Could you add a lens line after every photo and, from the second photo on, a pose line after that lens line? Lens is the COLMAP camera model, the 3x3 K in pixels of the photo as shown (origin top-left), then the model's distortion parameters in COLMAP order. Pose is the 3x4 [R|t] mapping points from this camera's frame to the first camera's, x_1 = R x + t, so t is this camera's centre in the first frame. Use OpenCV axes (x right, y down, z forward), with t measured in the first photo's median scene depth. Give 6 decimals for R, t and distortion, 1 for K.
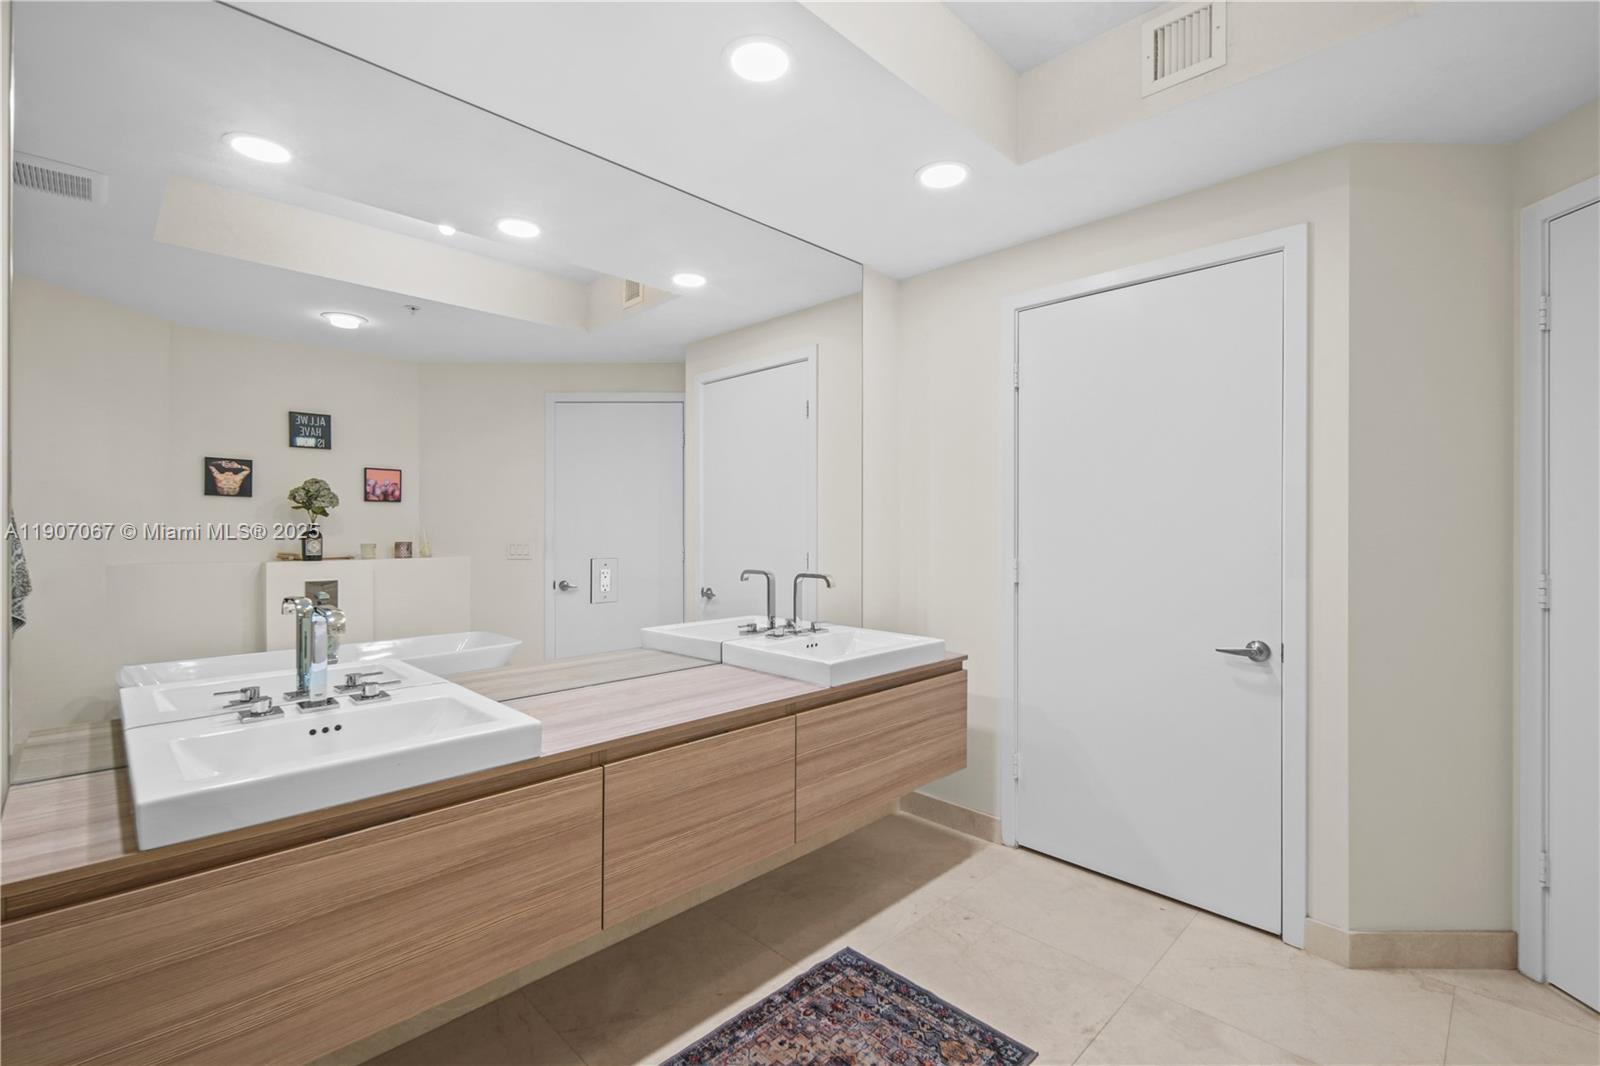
lens RADIAL K [[707.3, 0, 795.0], [0, 707.3, 534.5], [0, 0, 1]] dist [0.003086, -0.000220]
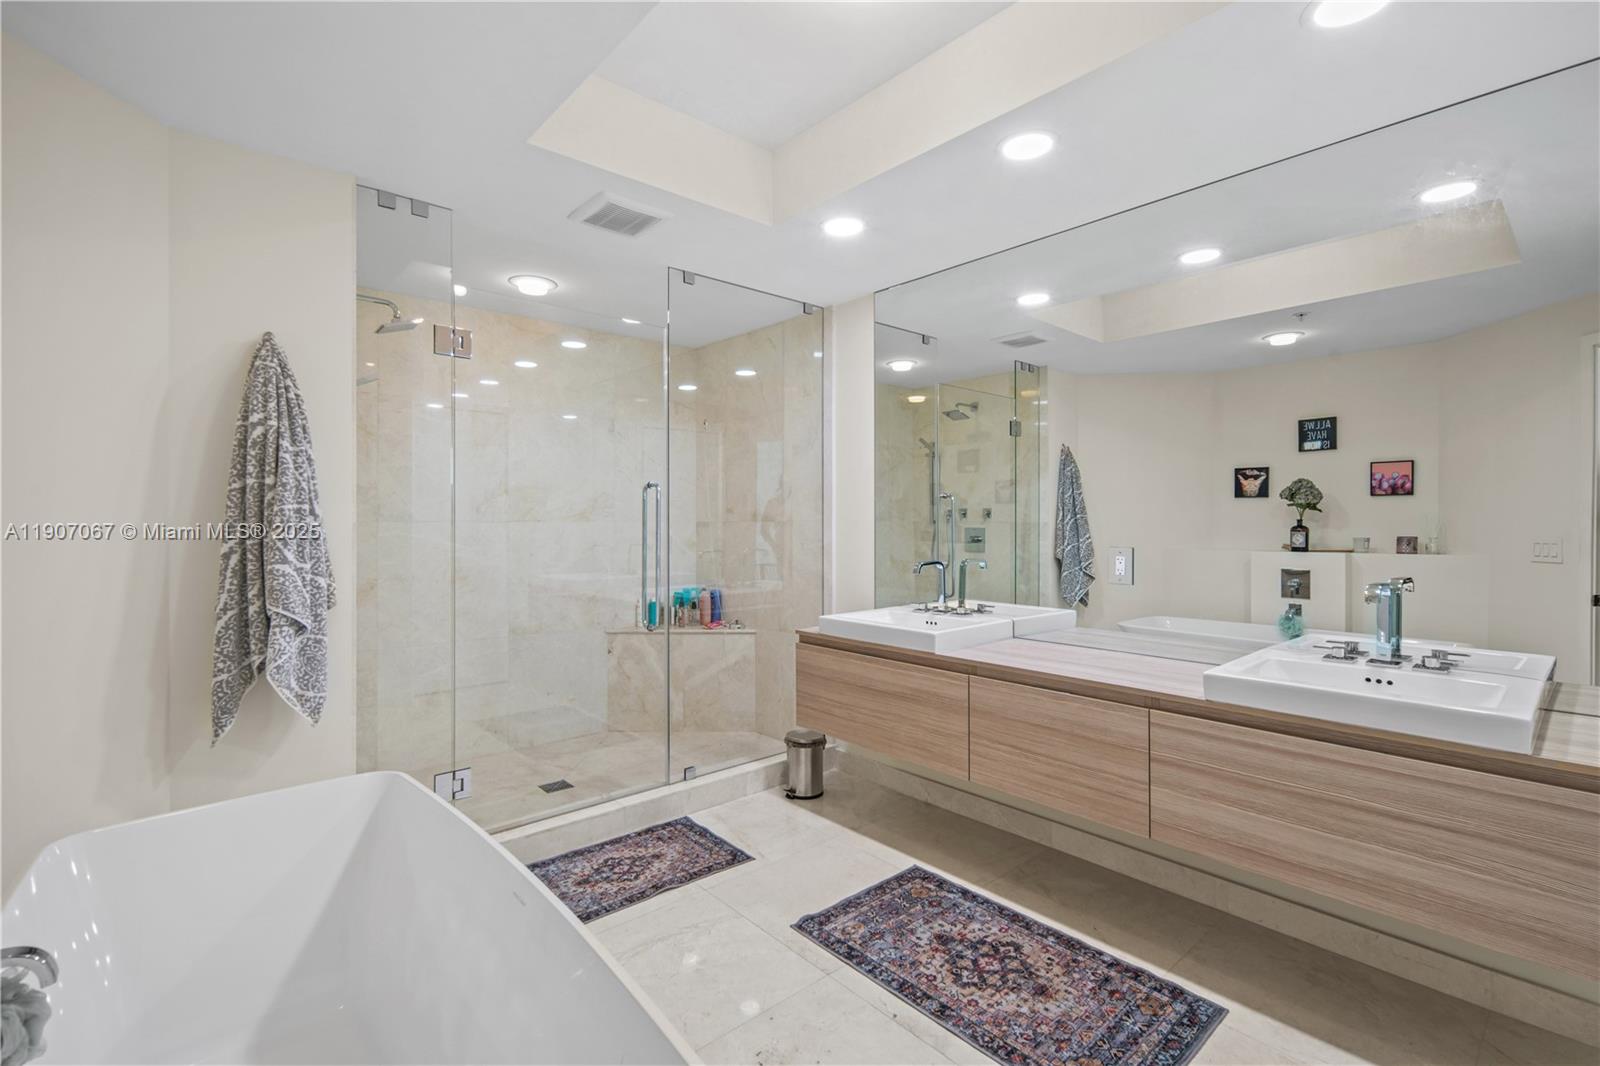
lens RADIAL K [[713.4, 0, 794.7], [0, 713.4, 533.1], [0, 0, 1]] dist [0.003207, -0.000339]
pose [[-0.076267, 0.011181, -0.997025, 0.524400], [-0.005950, 0.999914, 0.011668, -0.000885], [0.997070, 0.006822, -0.076194, 0.291231]]
